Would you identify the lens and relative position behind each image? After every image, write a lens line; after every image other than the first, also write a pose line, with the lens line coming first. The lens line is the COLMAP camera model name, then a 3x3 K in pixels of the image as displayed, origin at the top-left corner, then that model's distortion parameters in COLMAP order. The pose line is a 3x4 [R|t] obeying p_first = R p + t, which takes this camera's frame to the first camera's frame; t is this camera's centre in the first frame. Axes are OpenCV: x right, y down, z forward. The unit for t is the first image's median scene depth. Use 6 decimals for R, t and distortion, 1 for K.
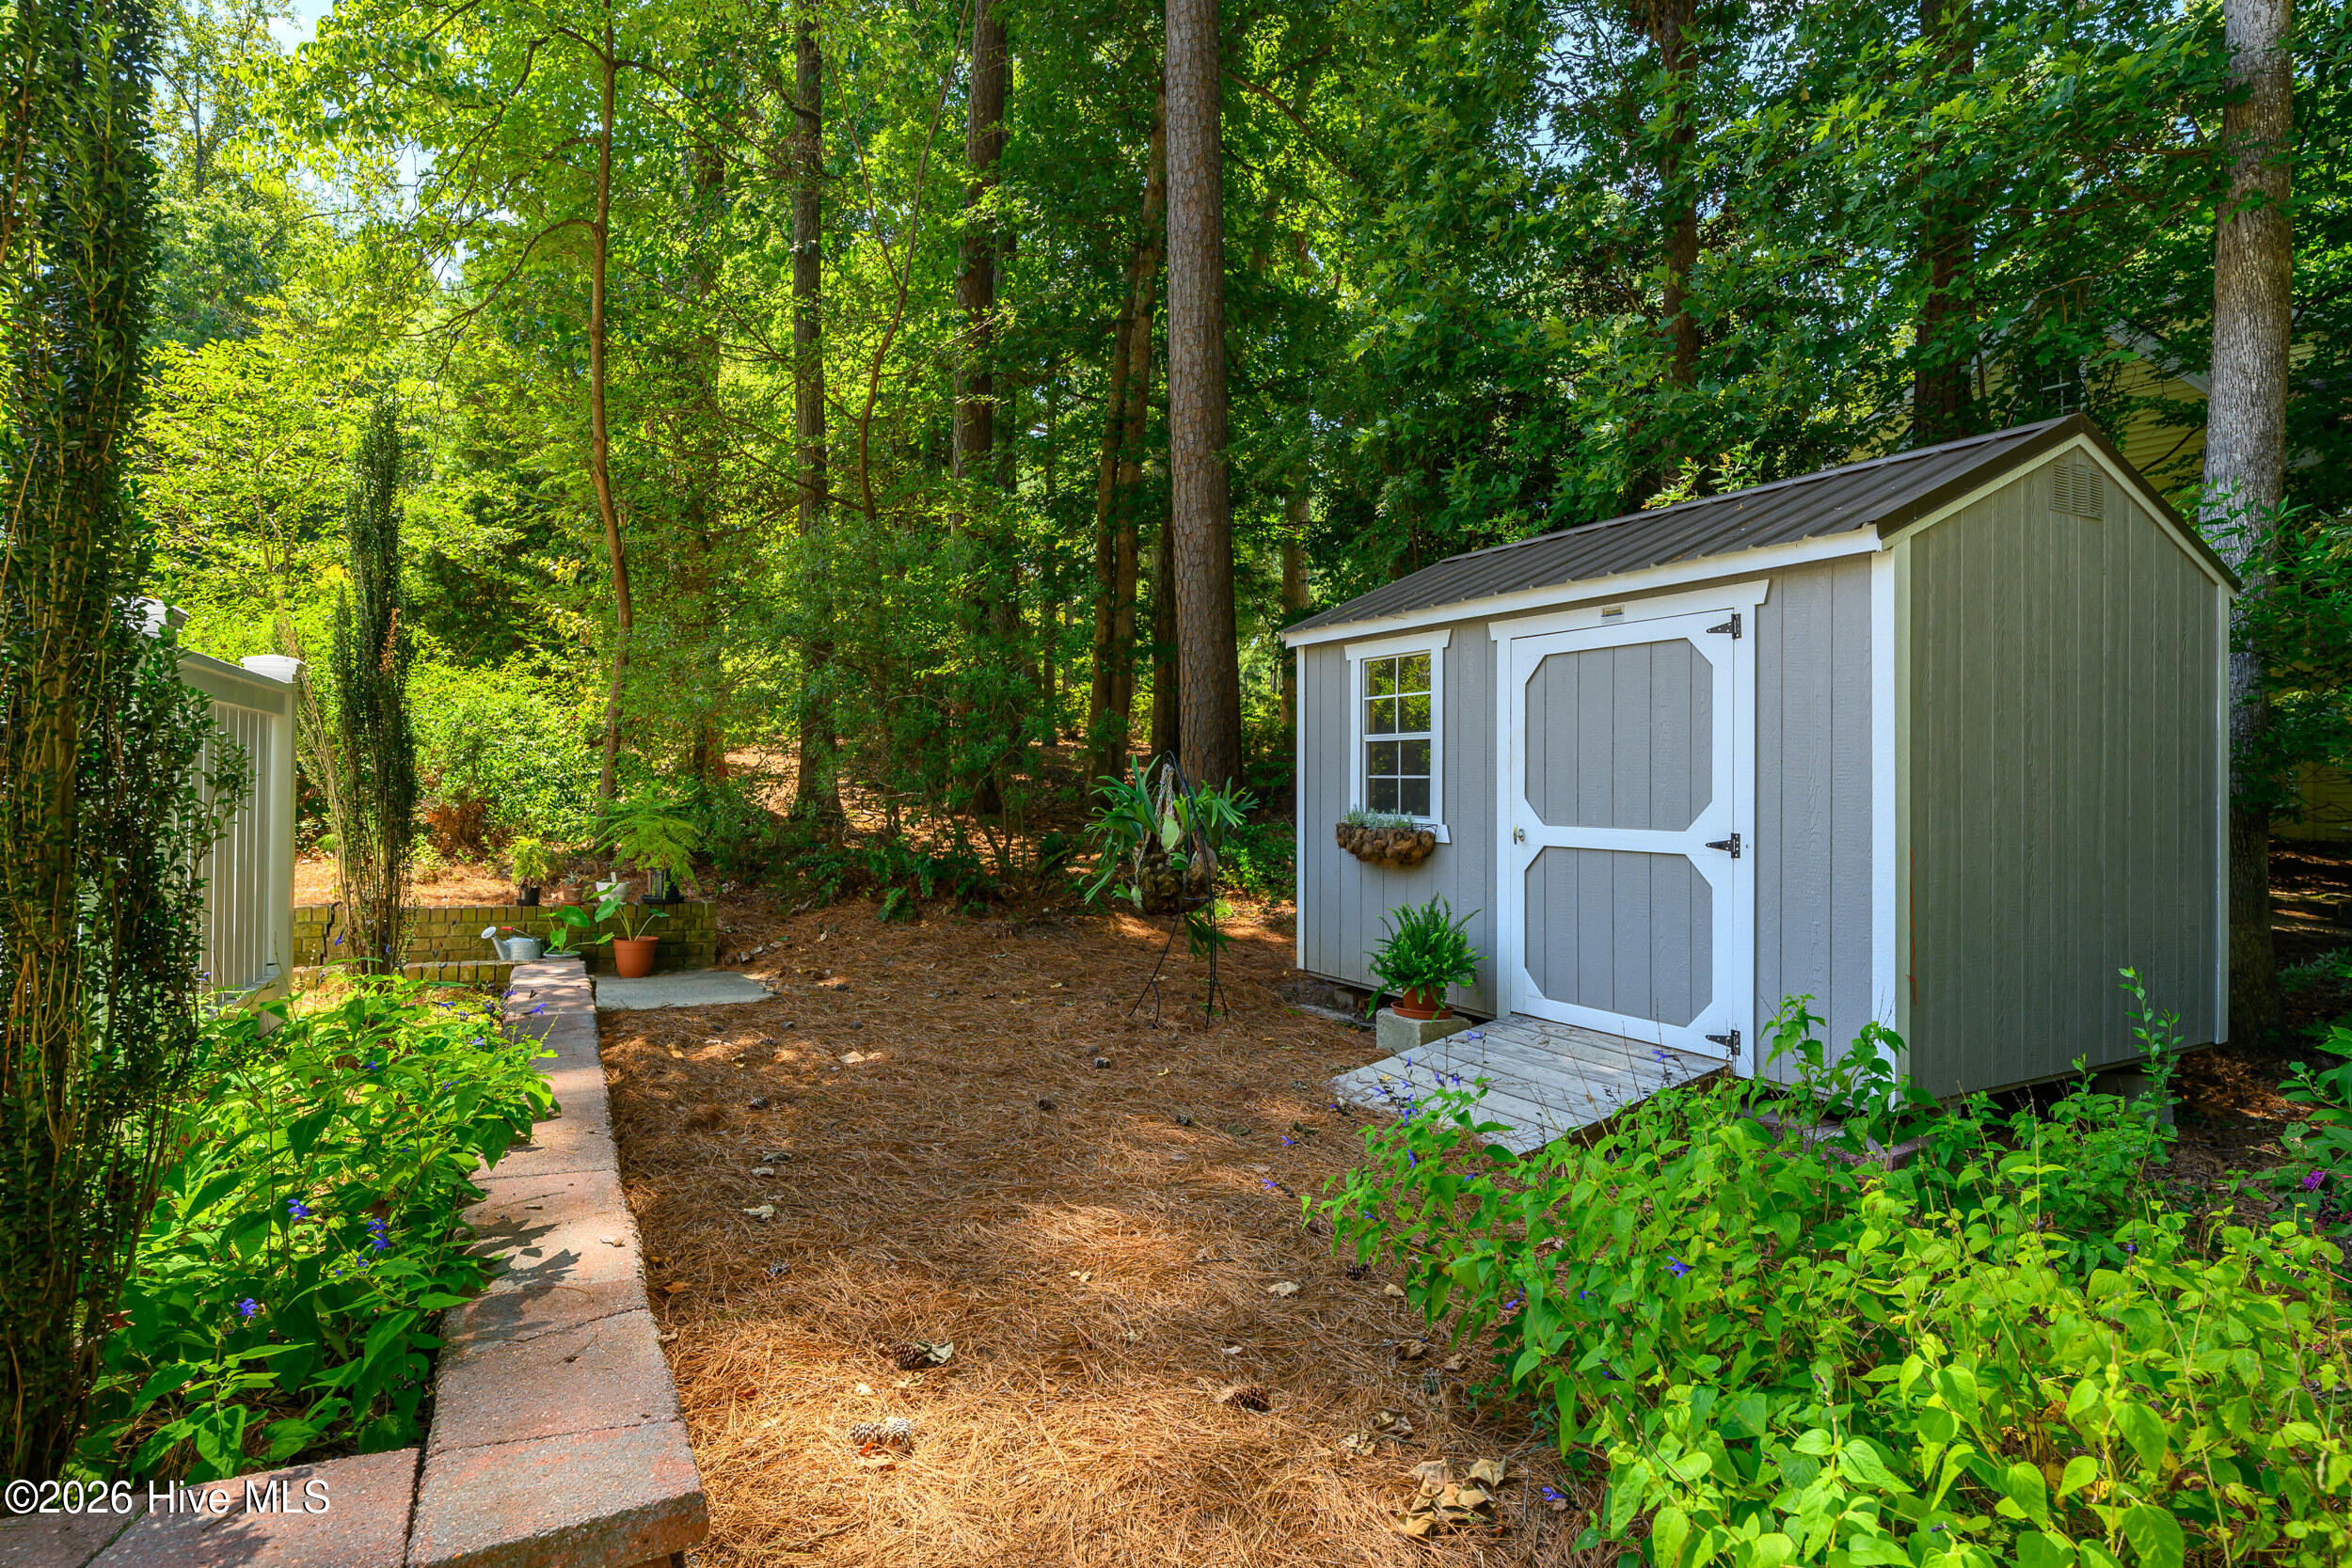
lens RADIAL K [[1219.2, 0, 1175.2], [0, 1219.2, 777.7], [0, 0, 1]] dist [0.000495, 0.000051]
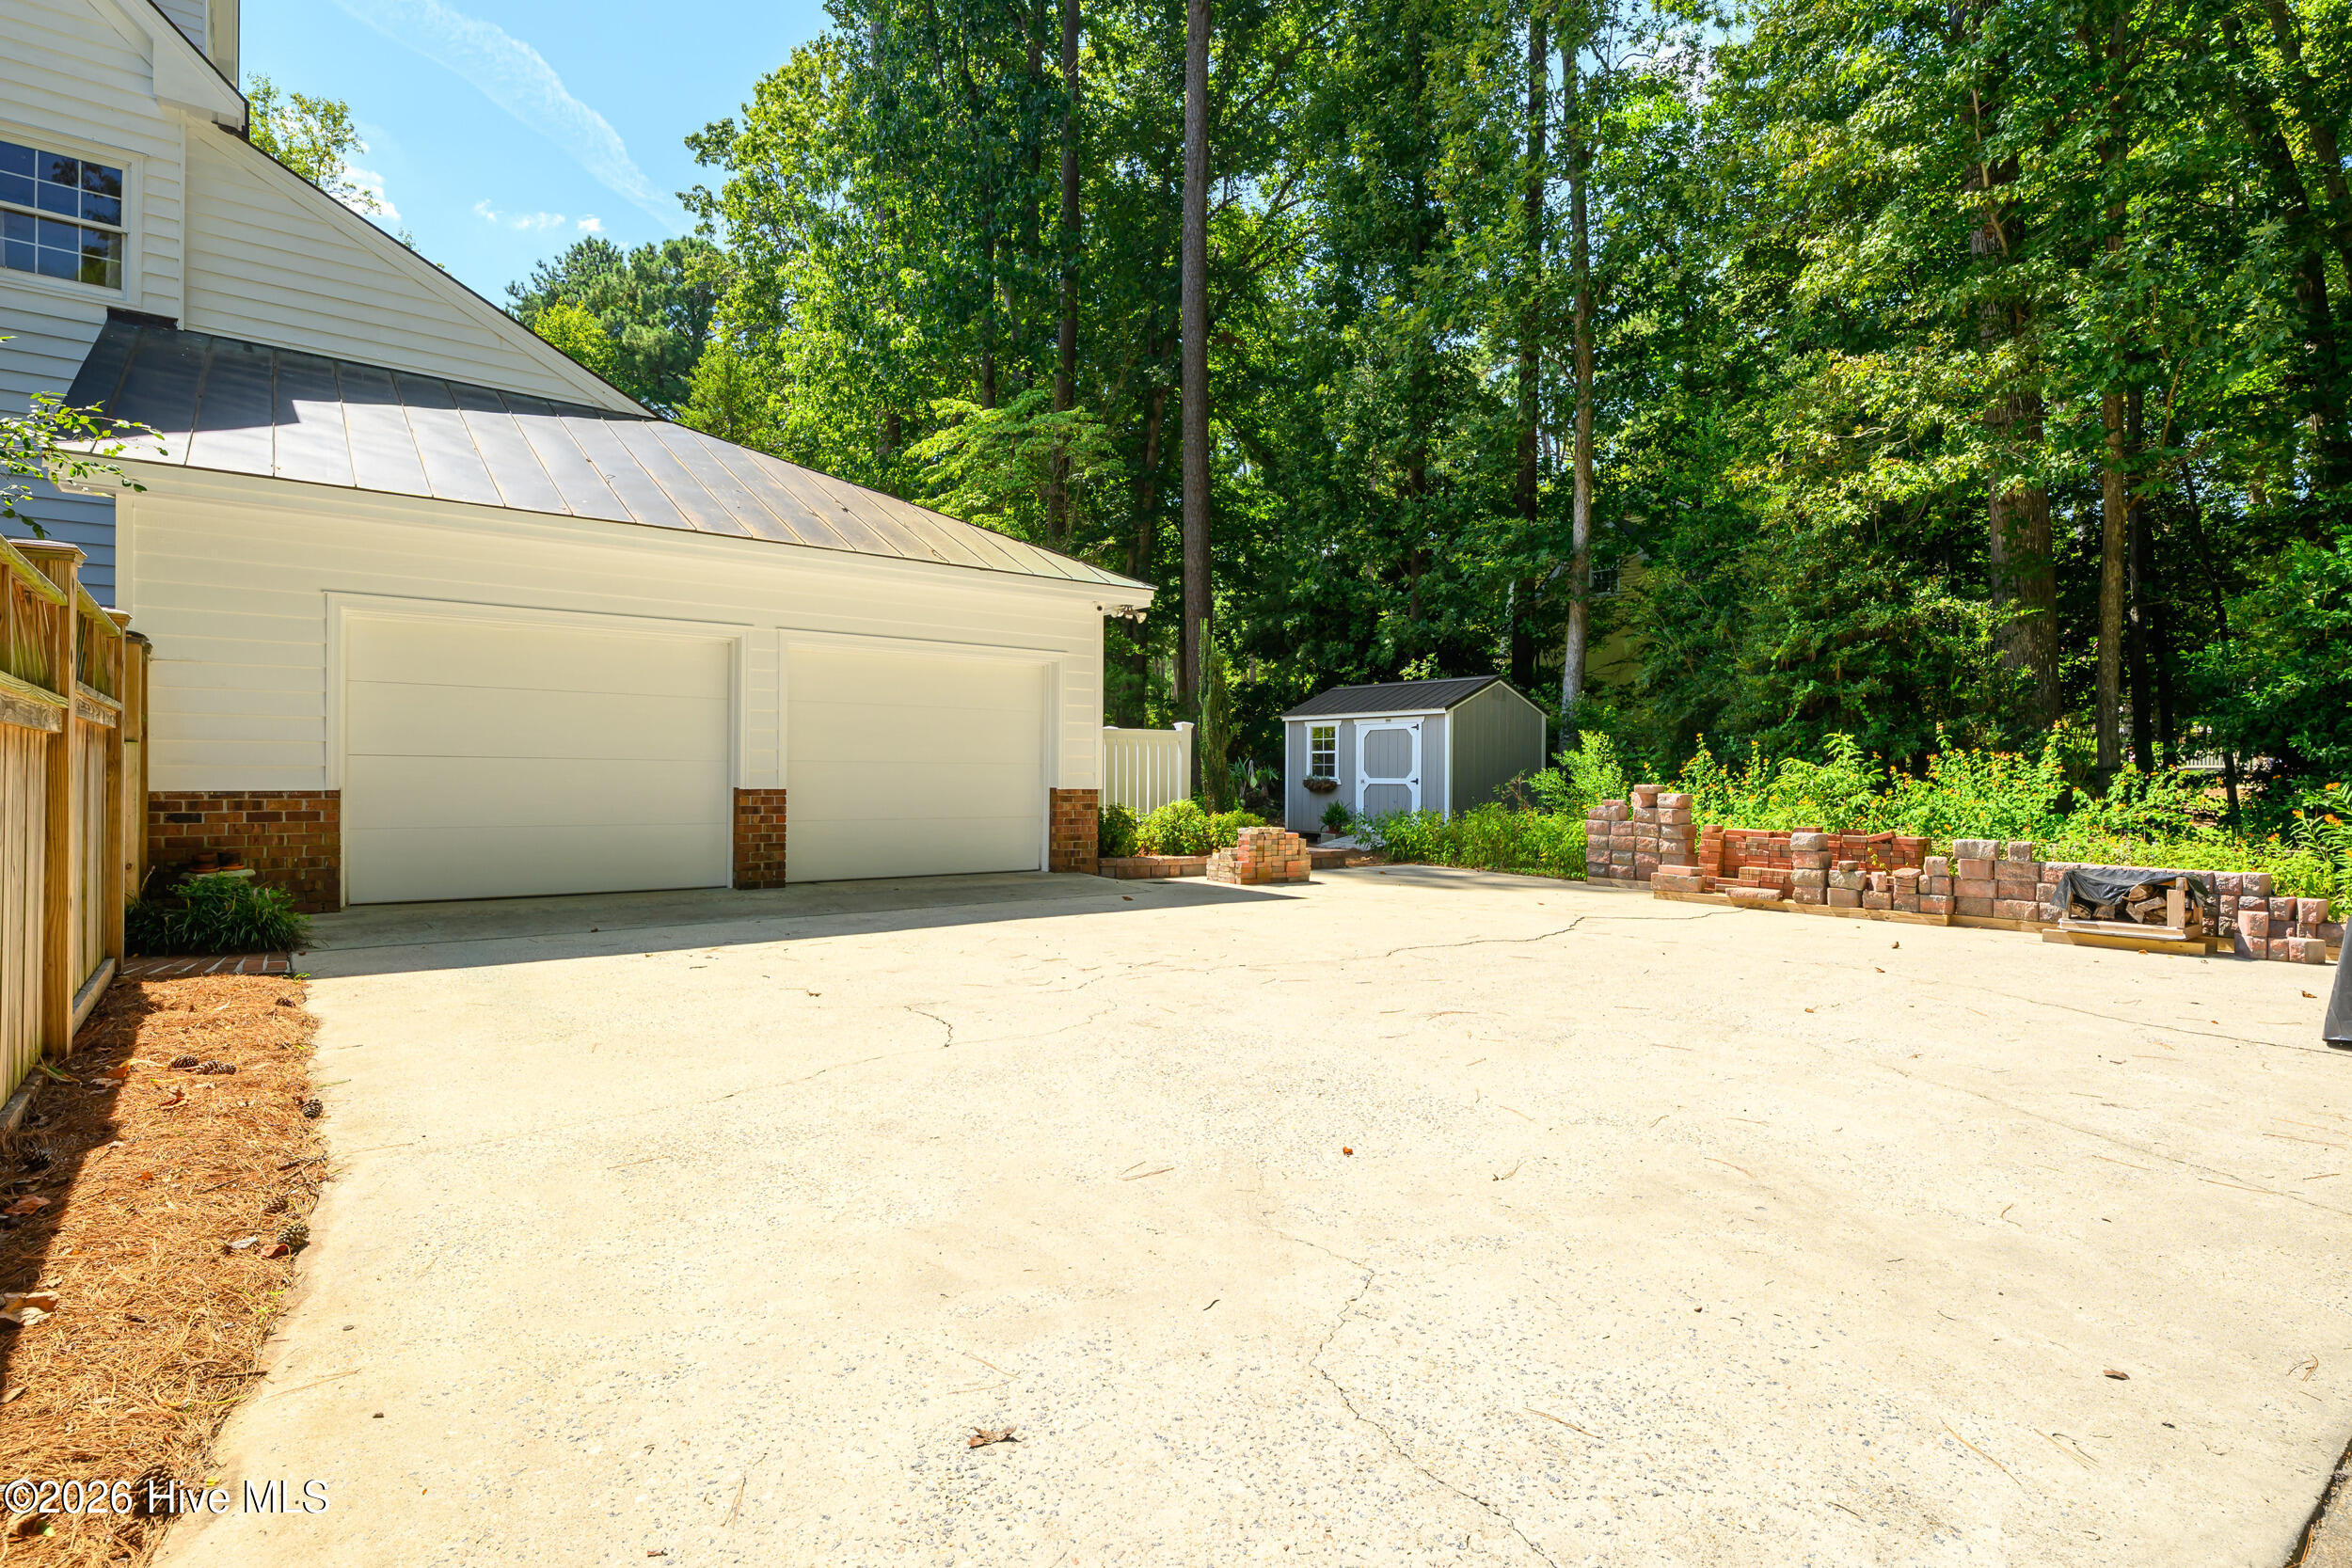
lens RADIAL K [[1179.1, 0, 1179.9], [0, 1179.1, 779.6], [0, 0, 1]] dist [0.003710, 0.000059]
pose [[0.985954, 0.003614, 0.166979, -0.742872], [-0.004333, 0.999983, 0.003939, 0.029434], [-0.166961, -0.004607, 0.985953, -2.088400]]
